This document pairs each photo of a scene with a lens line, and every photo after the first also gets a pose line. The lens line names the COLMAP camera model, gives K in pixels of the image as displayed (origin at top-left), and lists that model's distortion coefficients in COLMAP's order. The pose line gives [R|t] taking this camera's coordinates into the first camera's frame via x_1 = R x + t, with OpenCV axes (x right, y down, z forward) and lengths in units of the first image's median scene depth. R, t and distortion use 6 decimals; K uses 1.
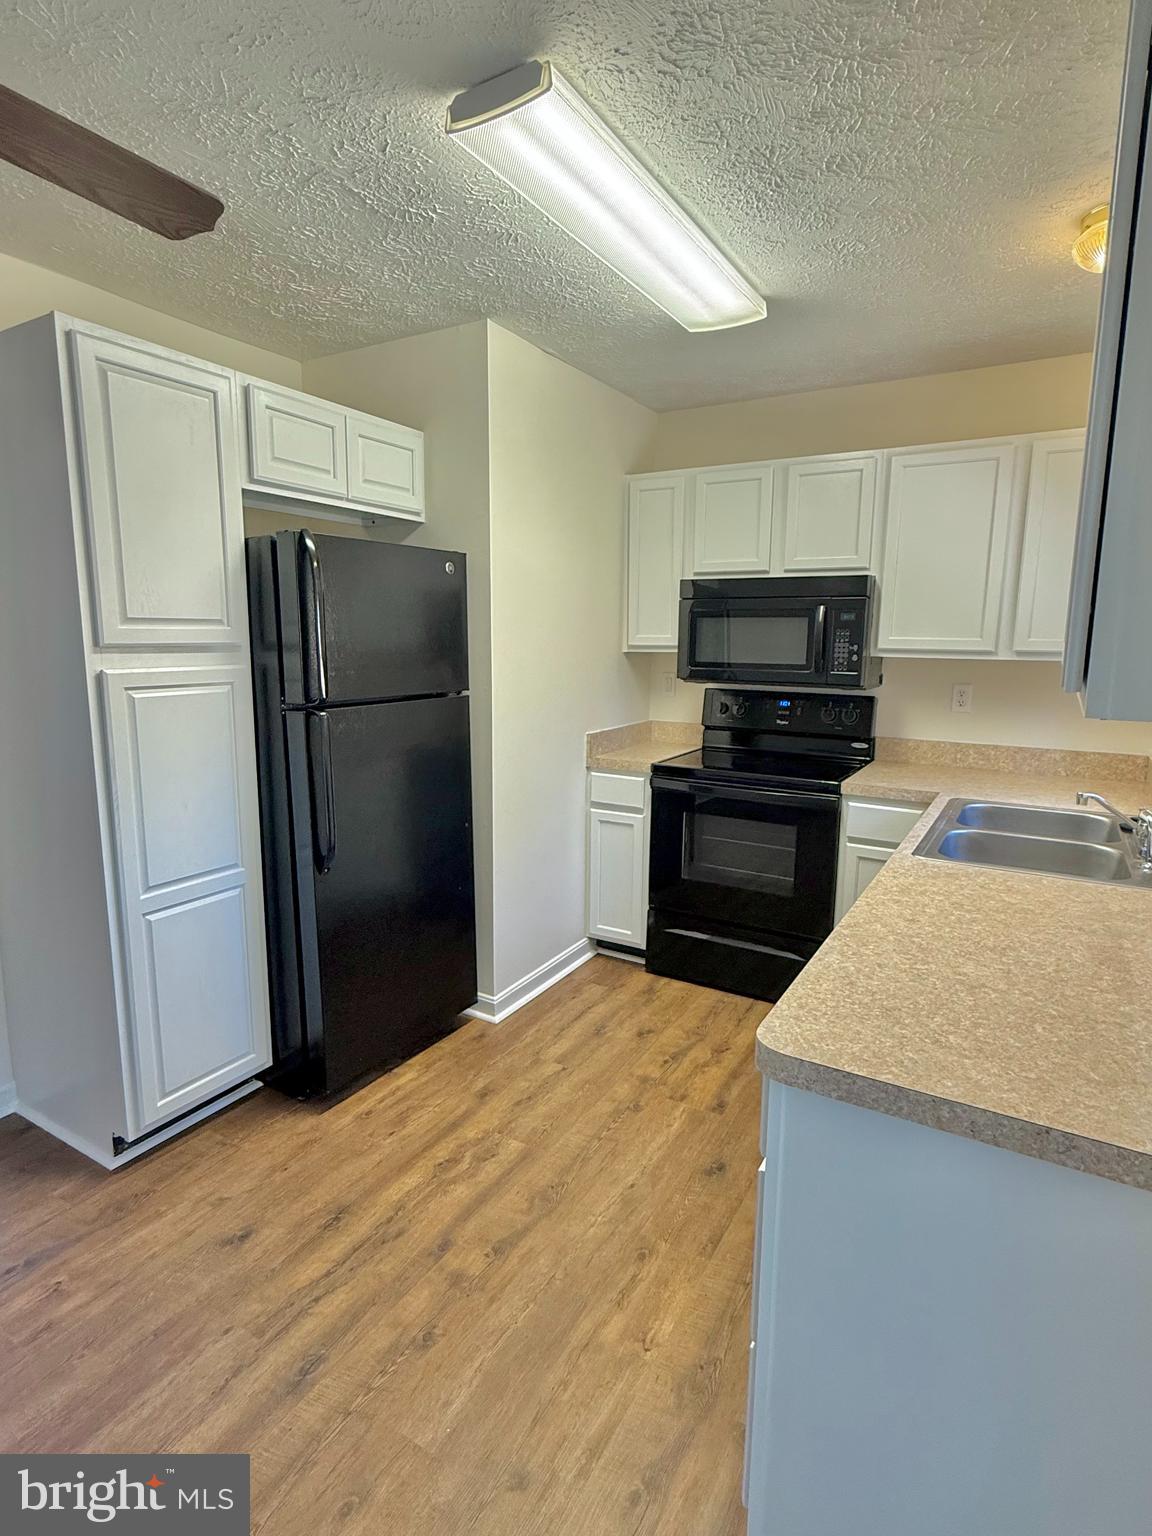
lens RADIAL K [[799.6, 0, 570.3], [0, 799.6, 768.1], [0, 0, 1]] dist [0.003016, -0.001545]
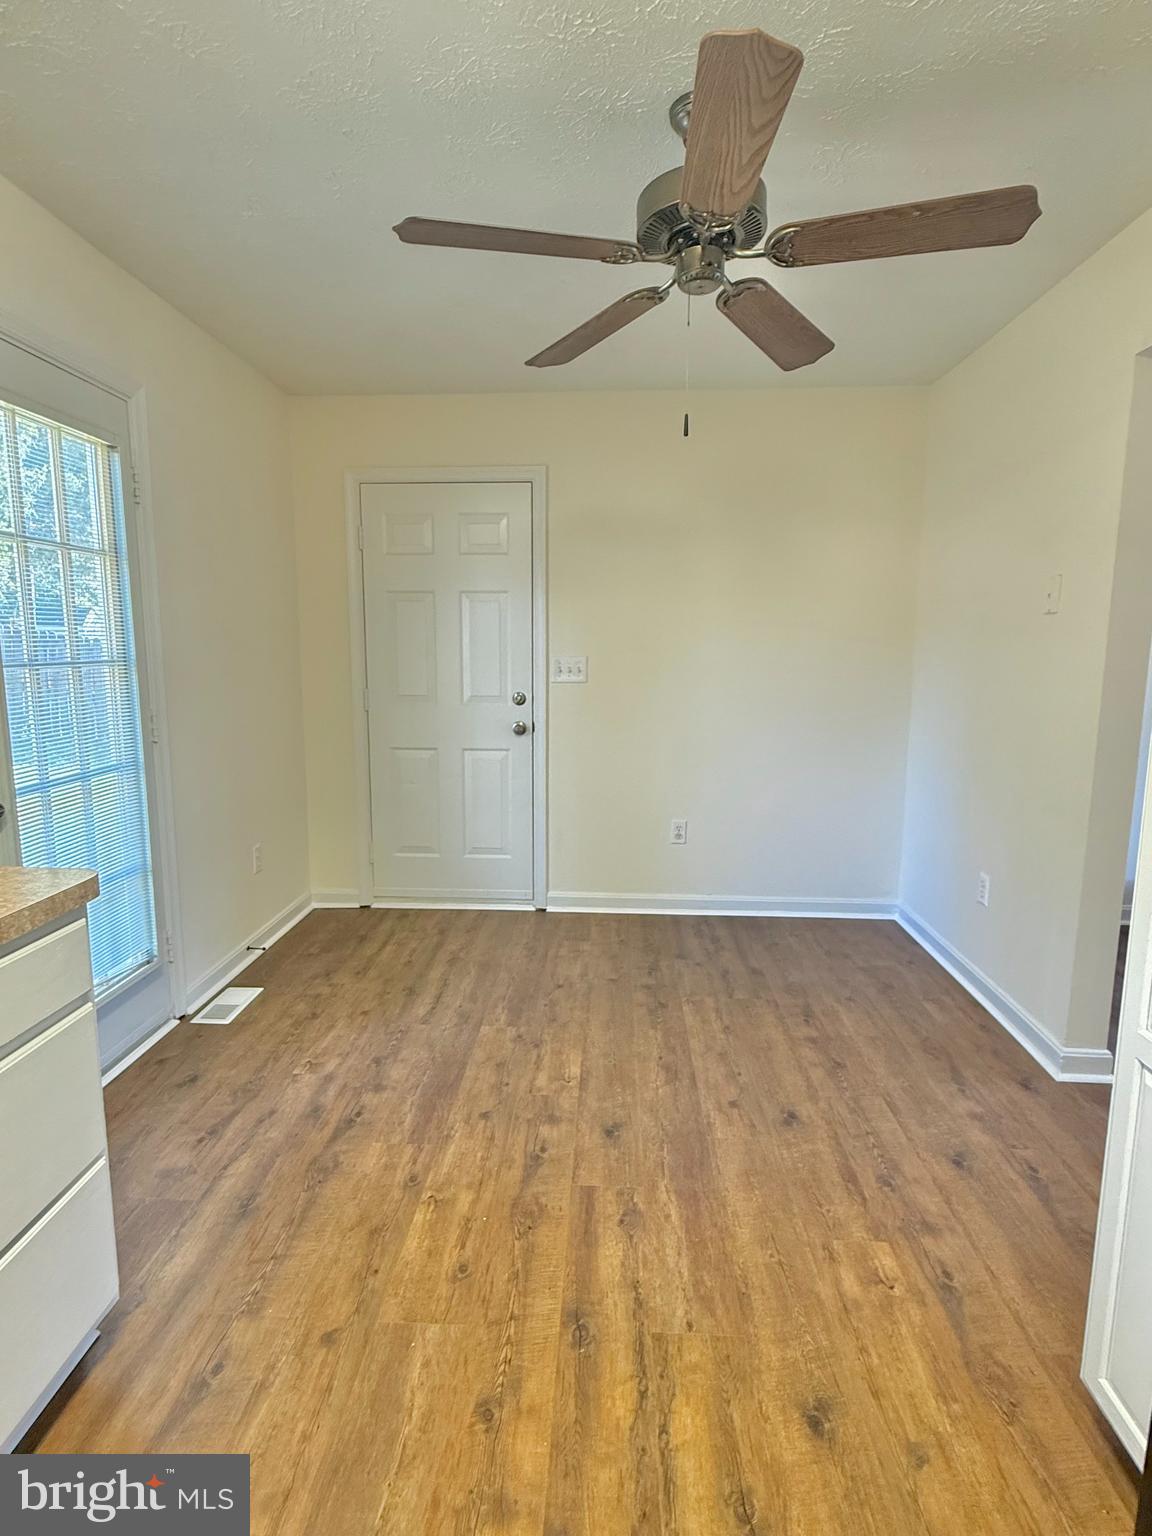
lens RADIAL K [[799.6, 0, 573.9], [0, 799.6, 766.1], [0, 0, 1]] dist [0.003016, -0.001545]
pose [[-0.883337, 0.054694, -0.465537, 0.061811], [-0.090928, 0.954309, 0.284650, -0.118930], [0.459835, 0.293772, -0.838003, 1.027142]]
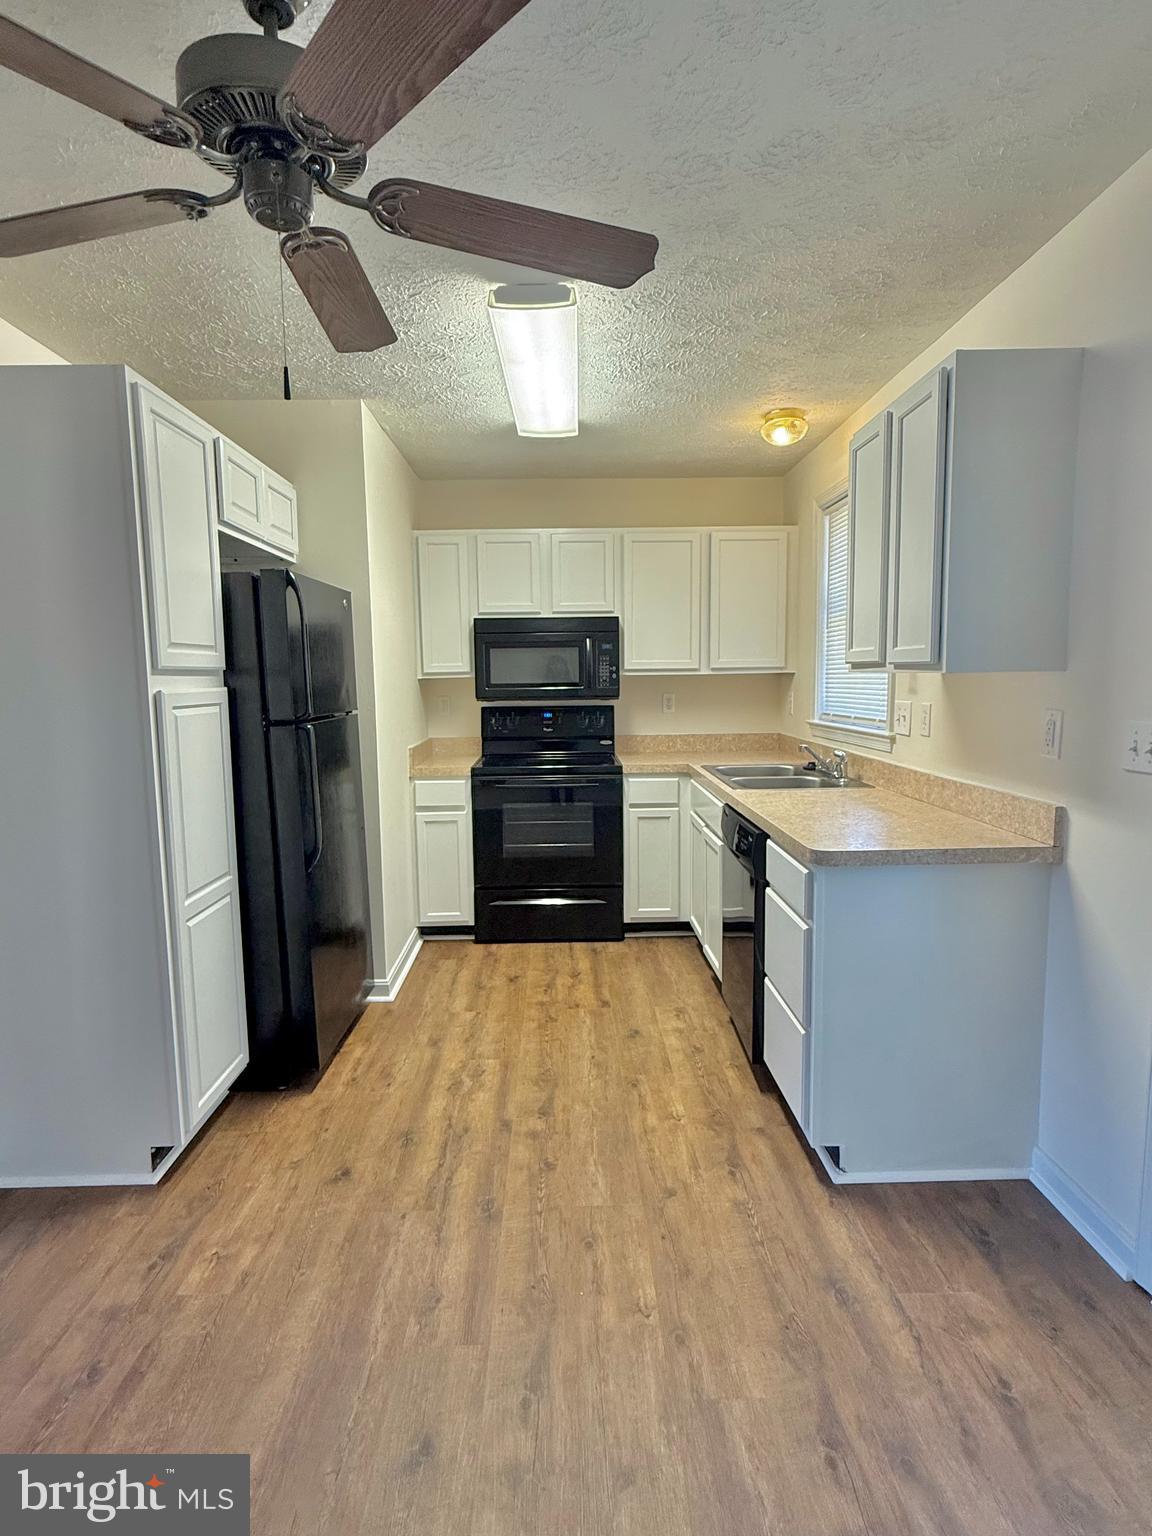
lens RADIAL K [[799.6, 0, 573.7], [0, 799.6, 768.0], [0, 0, 1]] dist [0.003016, -0.001545]
pose [[0.848974, -0.082029, 0.522029, -0.529513], [0.109252, 0.993781, -0.021520, 0.050825], [-0.517017, 0.075303, 0.852656, -0.153959]]
